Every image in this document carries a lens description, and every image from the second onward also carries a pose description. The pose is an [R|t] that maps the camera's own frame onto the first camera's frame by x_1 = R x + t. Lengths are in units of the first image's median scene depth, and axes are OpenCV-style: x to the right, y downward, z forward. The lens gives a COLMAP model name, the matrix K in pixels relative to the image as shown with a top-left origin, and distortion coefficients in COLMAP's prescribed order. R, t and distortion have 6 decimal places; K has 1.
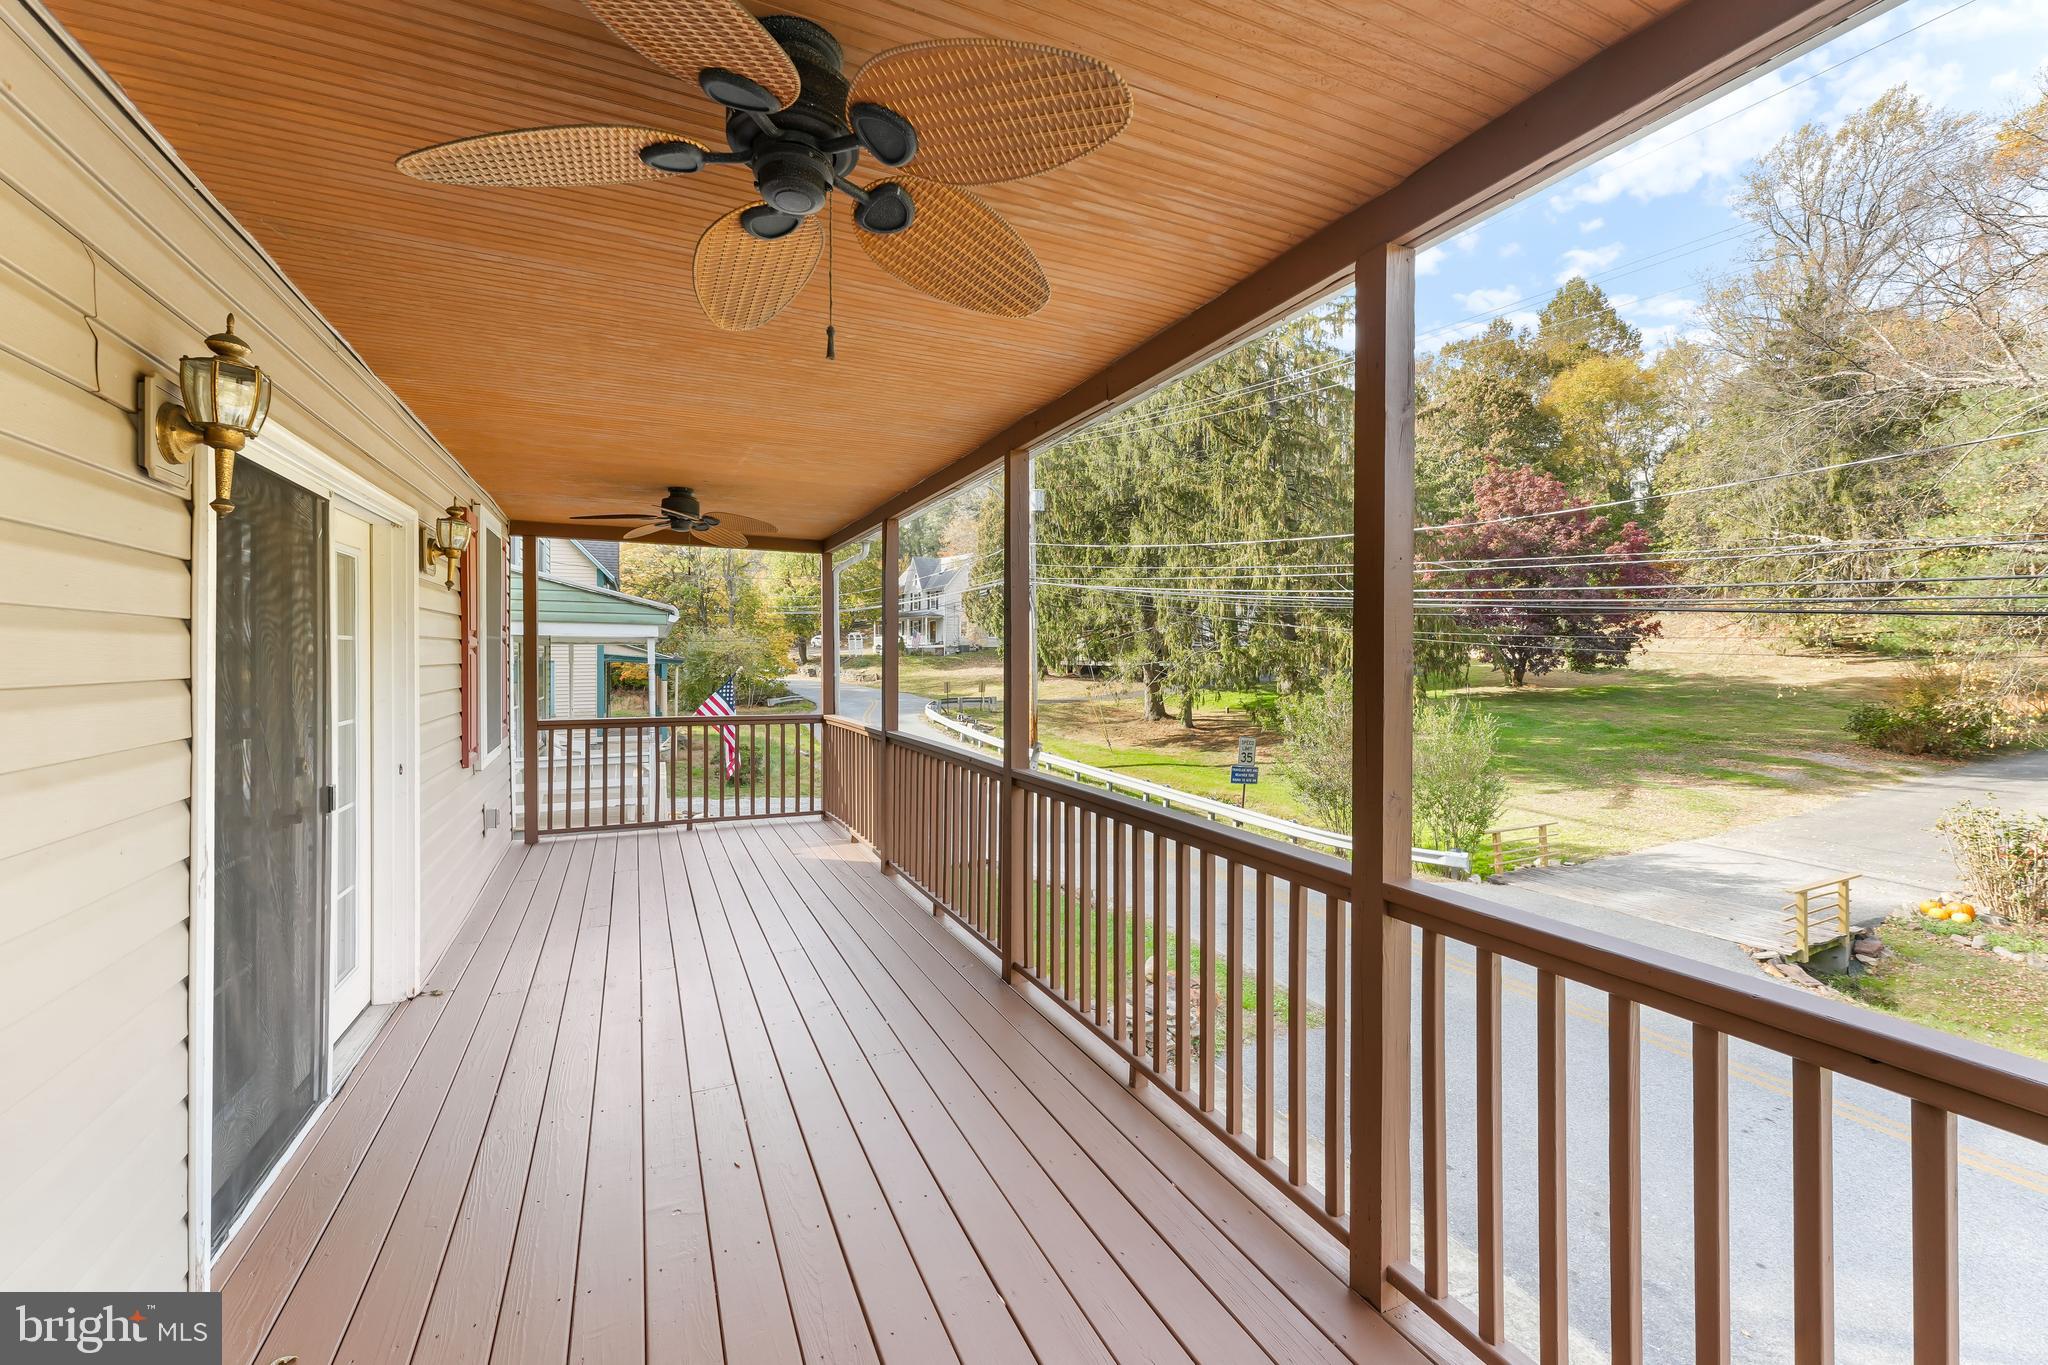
lens RADIAL K [[841.5, 0, 1035.4], [0, 841.5, 657.1], [0, 0, 1]] dist [0.001702, -0.000027]
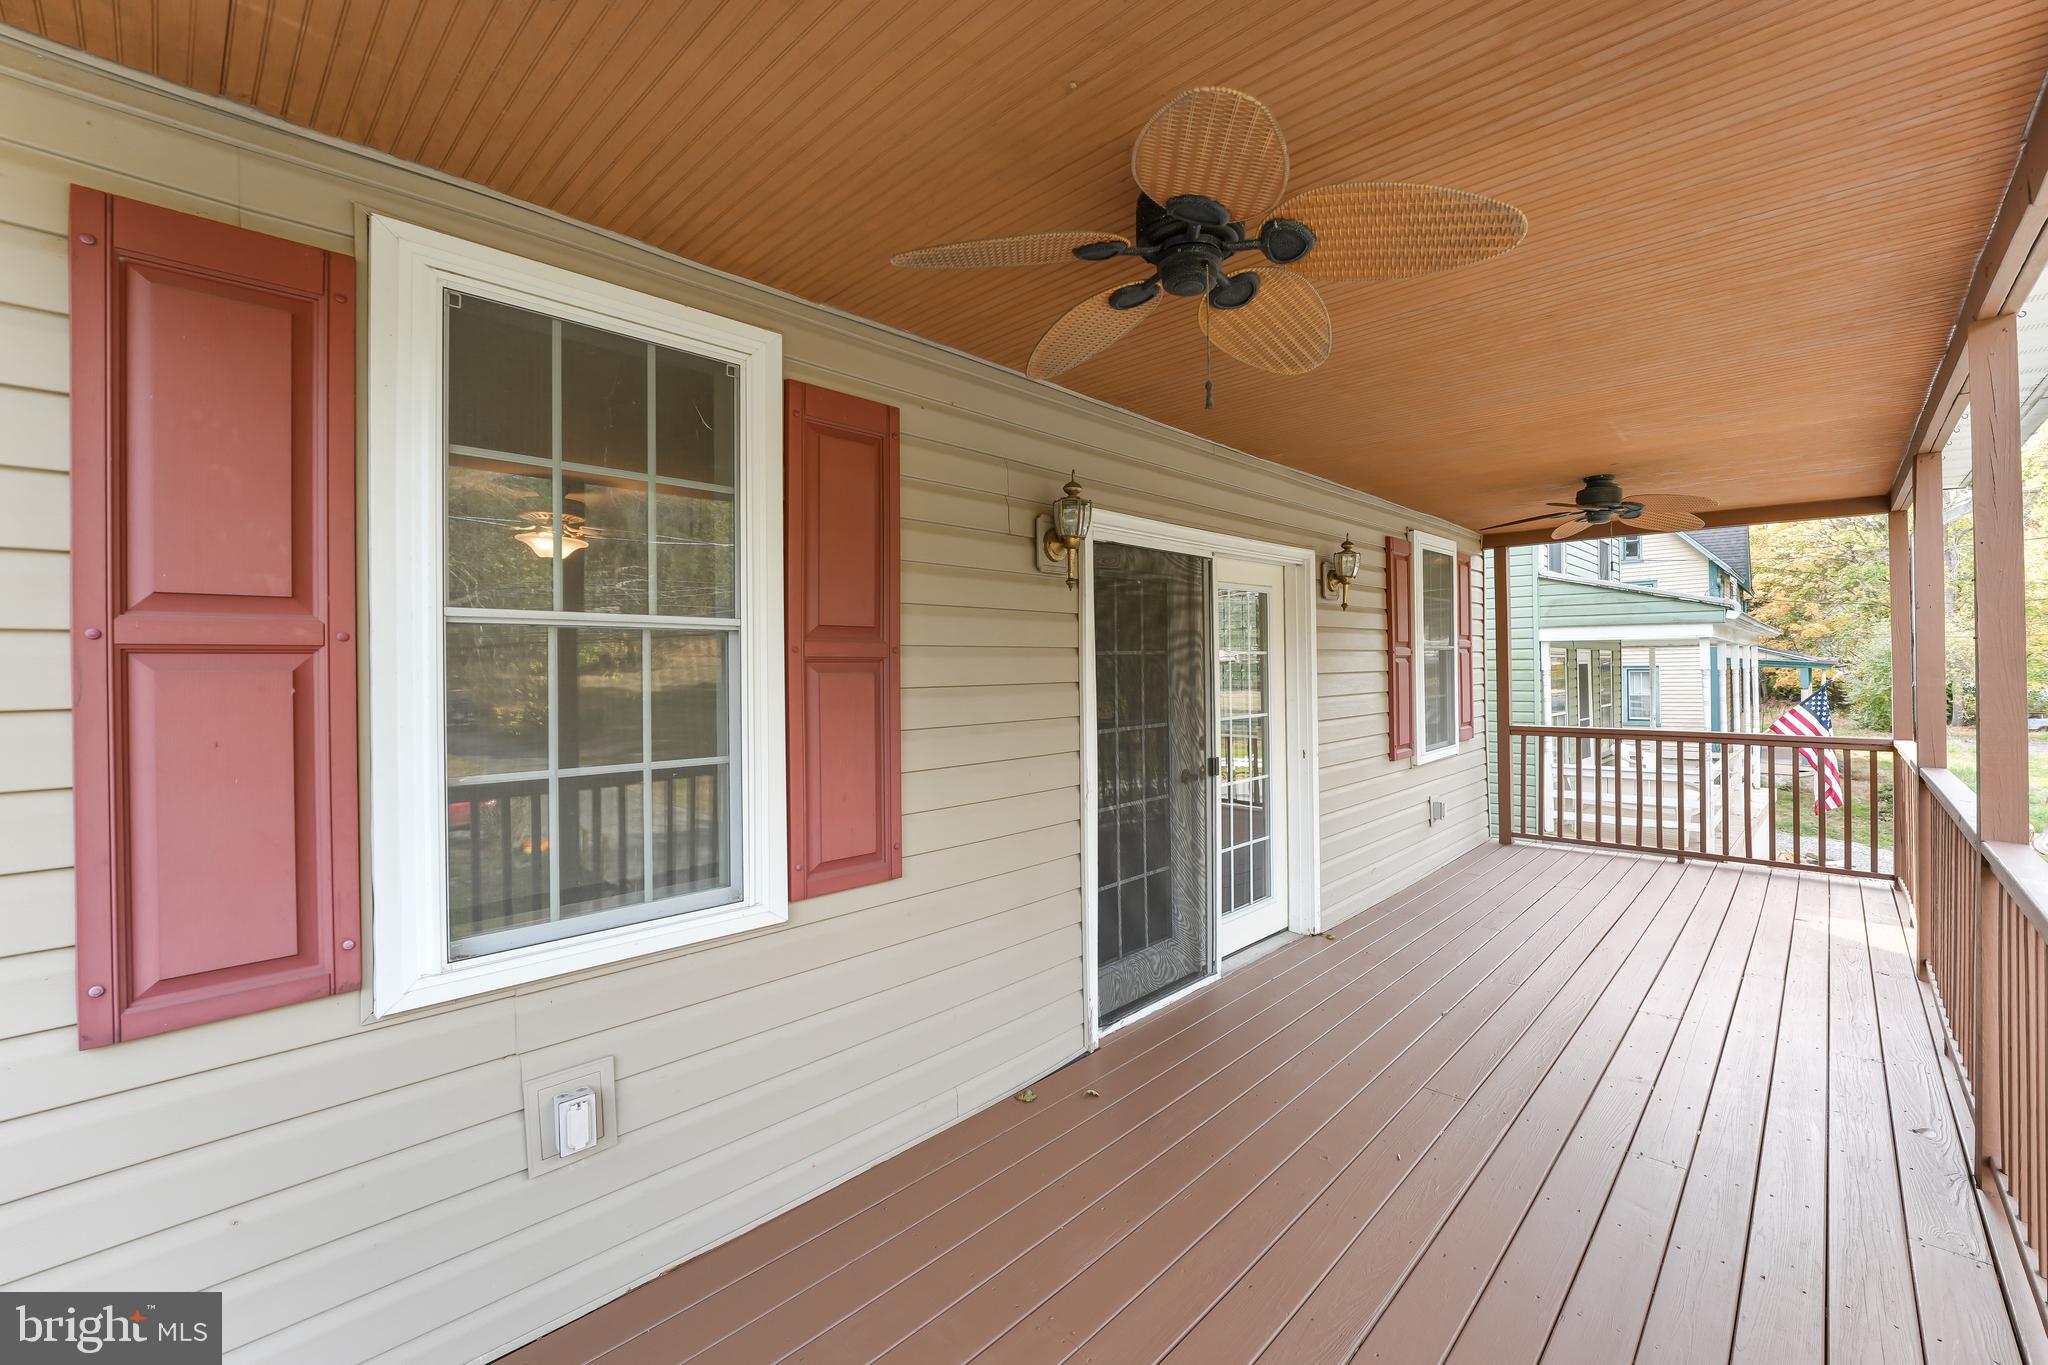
lens RADIAL K [[851.8, 0, 1020.4], [0, 851.8, 670.8], [0, 0, 1]] dist [-0.021650, -0.000102]
pose [[0.355487, -0.003421, -0.934675, 0.163985], [0.012752, 0.999918, 0.001191, -0.000350], [0.934594, -0.012342, 0.355501, 0.074575]]
